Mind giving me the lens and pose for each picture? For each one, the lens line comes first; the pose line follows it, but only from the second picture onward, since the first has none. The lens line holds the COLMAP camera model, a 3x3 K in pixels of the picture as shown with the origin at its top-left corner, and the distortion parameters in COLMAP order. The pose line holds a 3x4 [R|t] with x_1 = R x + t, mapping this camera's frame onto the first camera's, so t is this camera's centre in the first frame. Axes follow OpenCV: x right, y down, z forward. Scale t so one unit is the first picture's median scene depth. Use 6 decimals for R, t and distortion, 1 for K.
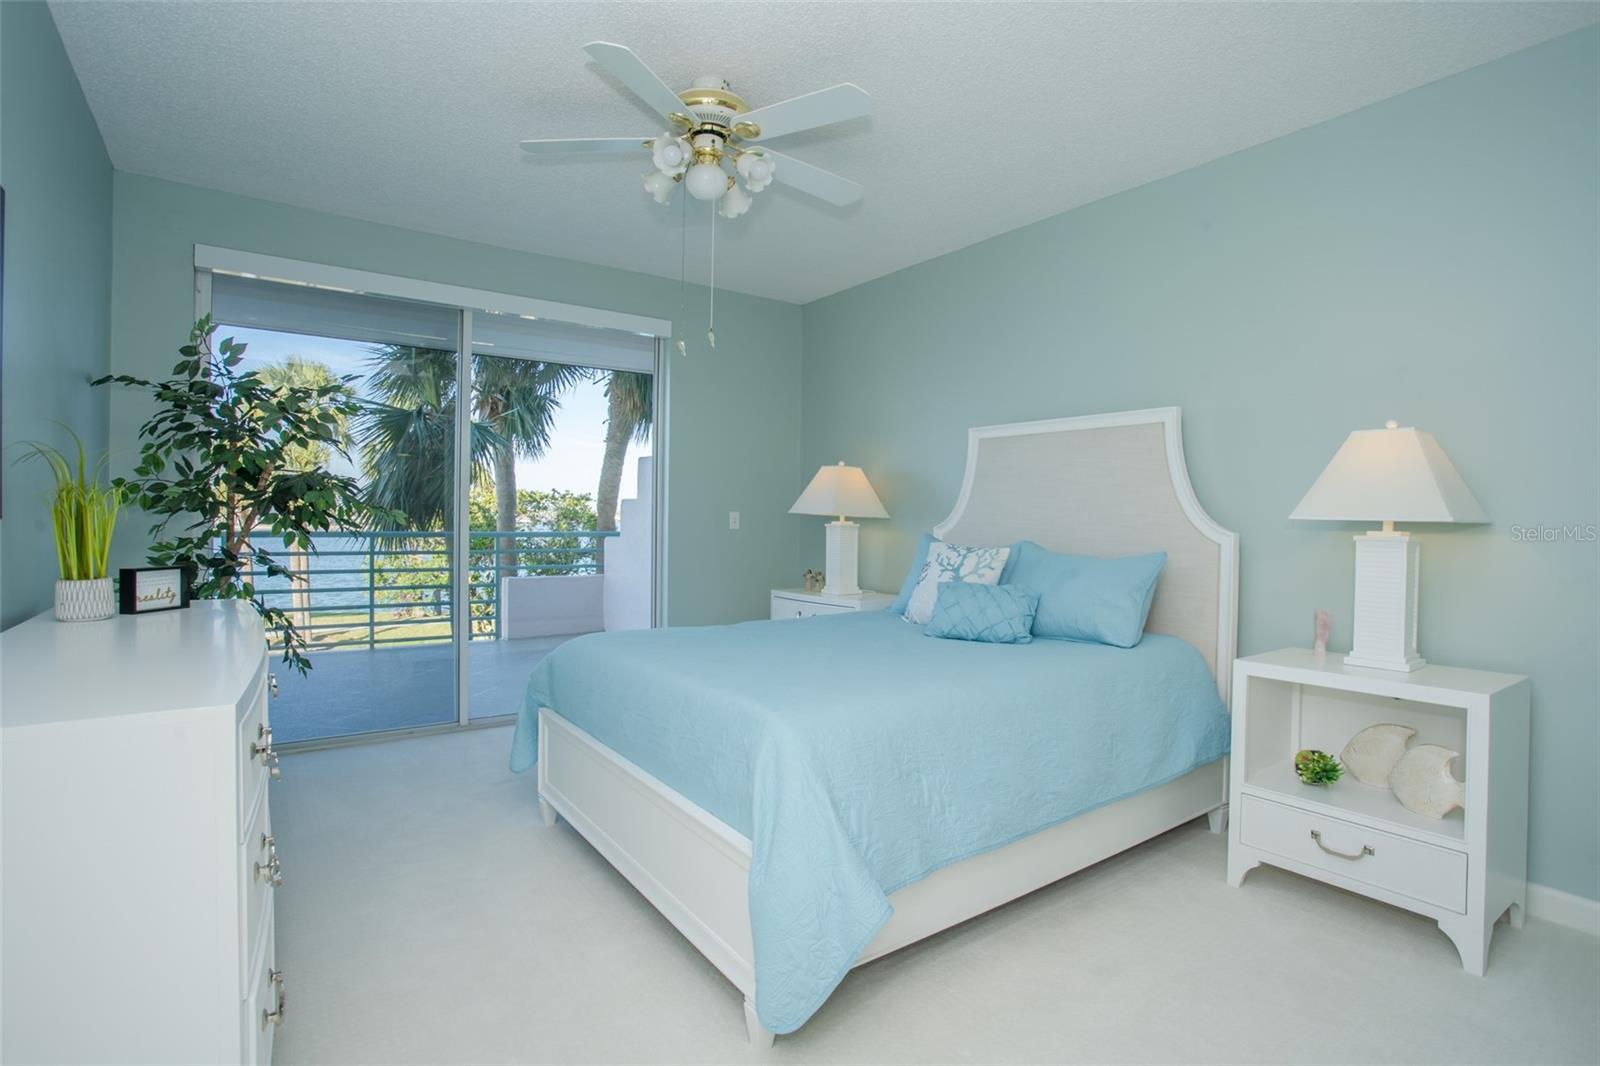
lens RADIAL K [[777.0, 0, 799.5], [0, 777.0, 525.2], [0, 0, 1]] dist [-0.065974, 0.024410]
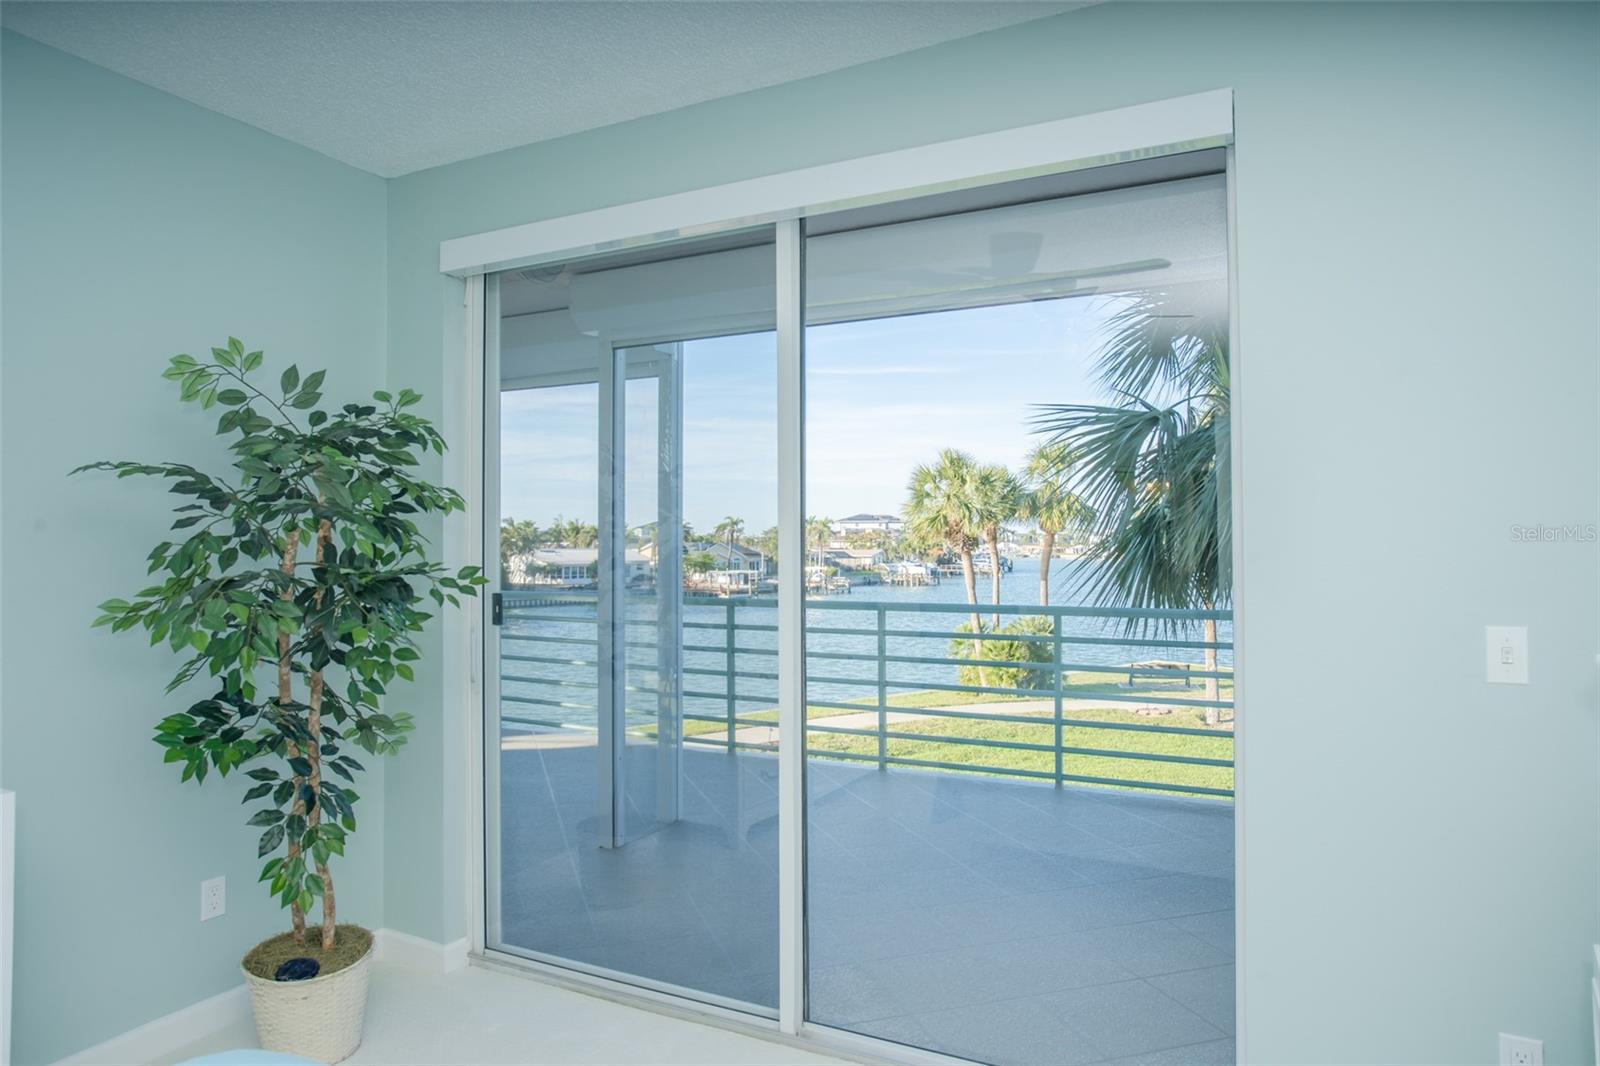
lens RADIAL K [[989.7, 0, 794.6], [0, 989.7, 532.0], [0, 0, 1]] dist [-0.039657, 0.003822]
pose [[0.453719, -0.028560, -0.890687, 0.126939], [0.003105, 0.999531, -0.030468, -0.042792], [0.891139, 0.011058, 0.453595, 0.583397]]
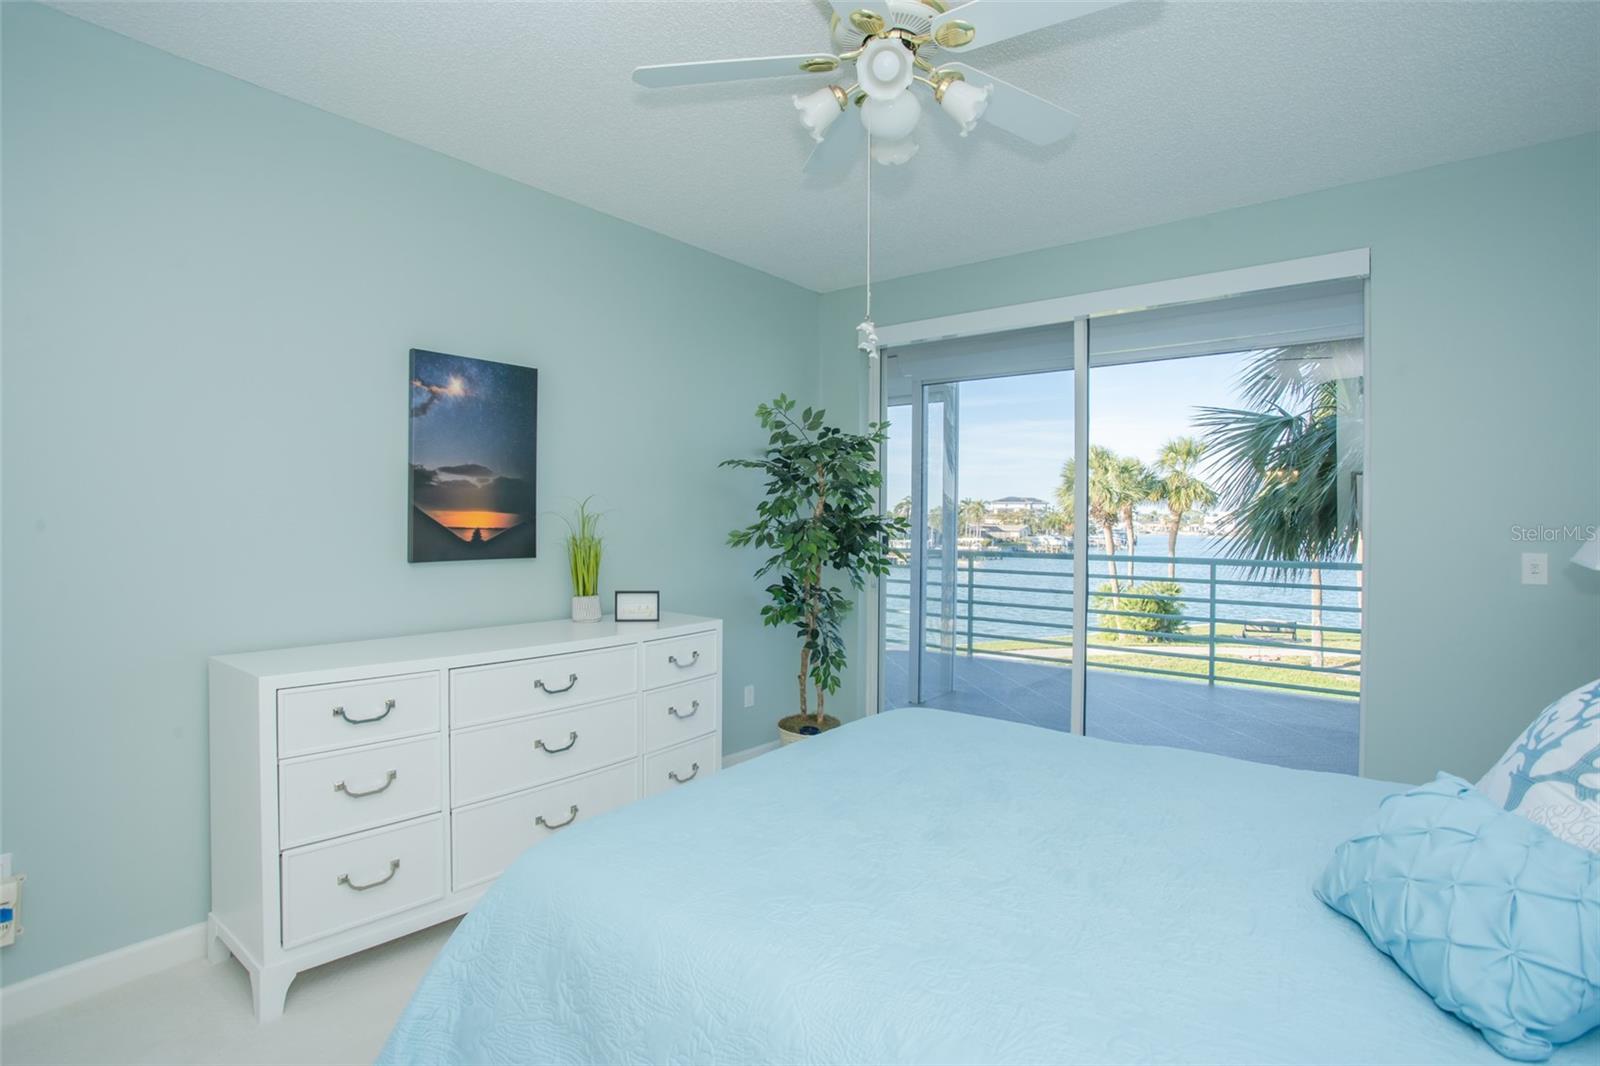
lens RADIAL K [[777.0, 0, 801.6], [0, 777.0, 532.5], [0, 0, 1]] dist [-0.065974, 0.024410]
pose [[0.272308, 0.002301, -0.962207, 0.273584], [-0.010662, 0.999943, -0.000626, -0.024716], [0.962151, 0.010429, 0.272317, 0.372880]]
